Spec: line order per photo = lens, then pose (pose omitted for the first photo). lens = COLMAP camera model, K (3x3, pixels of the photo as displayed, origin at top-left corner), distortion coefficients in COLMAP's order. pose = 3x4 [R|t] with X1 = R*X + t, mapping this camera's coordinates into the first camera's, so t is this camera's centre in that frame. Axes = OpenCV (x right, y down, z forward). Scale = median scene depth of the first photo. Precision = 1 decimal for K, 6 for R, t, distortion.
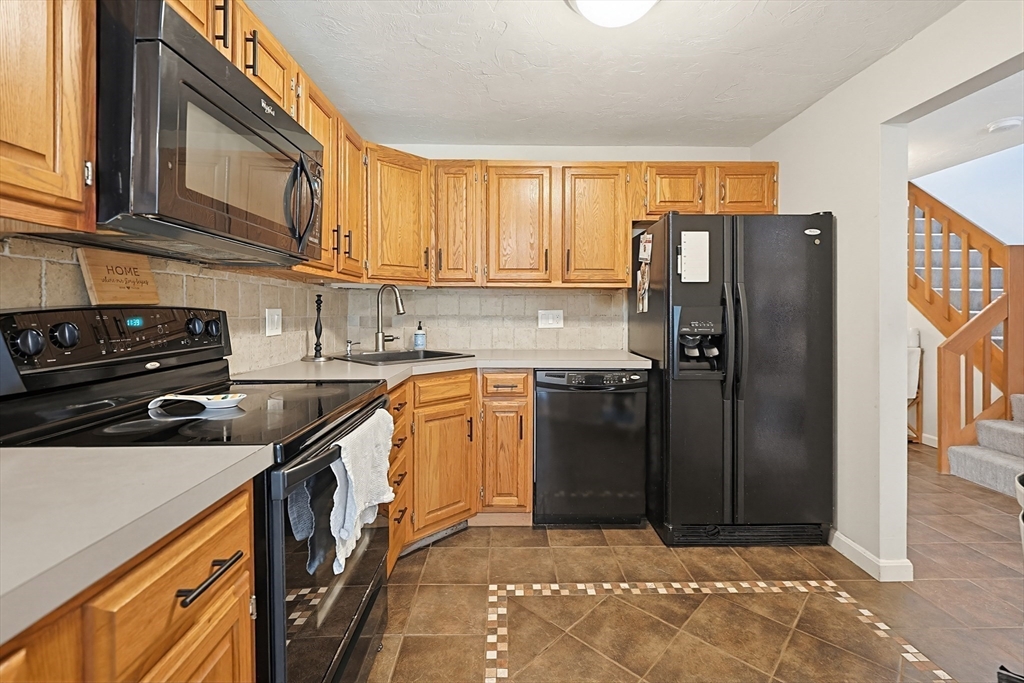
lens RADIAL K [[440.8, 0, 516.1], [0, 440.8, 311.9], [0, 0, 1]] dist [0.000306, 0.000142]
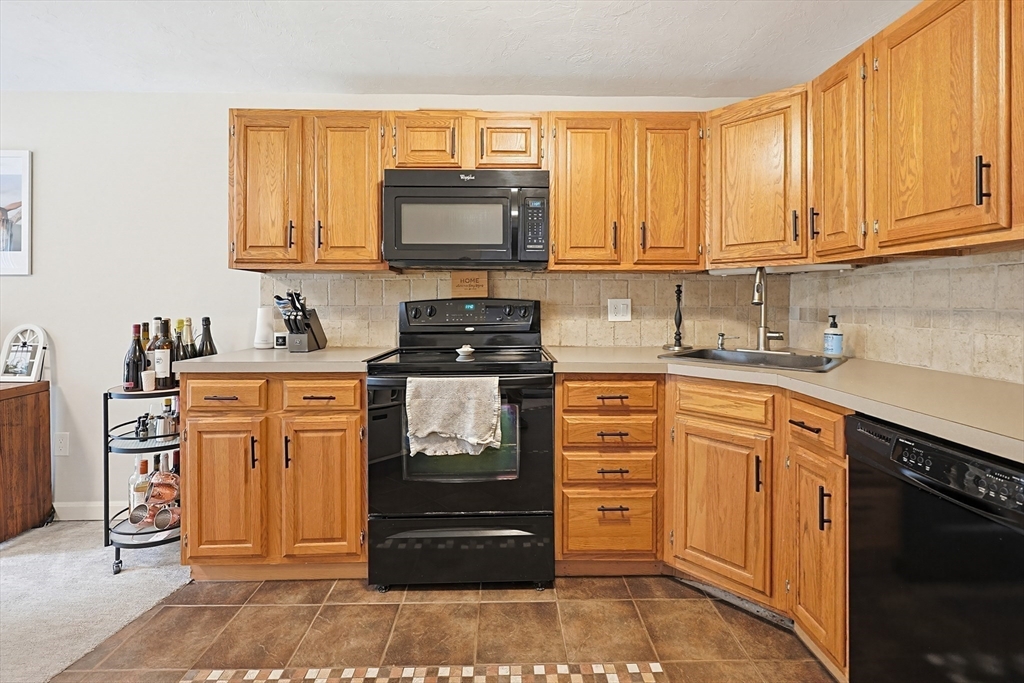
lens RADIAL K [[446.0, 0, 512.3], [0, 446.0, 300.5], [0, 0, 1]] dist [0.000643, 0.000110]
pose [[-0.002494, -0.004960, -0.999985, 0.584970], [-0.001045, 0.999987, -0.004958, 0.002741], [0.999996, 0.001033, -0.002499, 0.621332]]
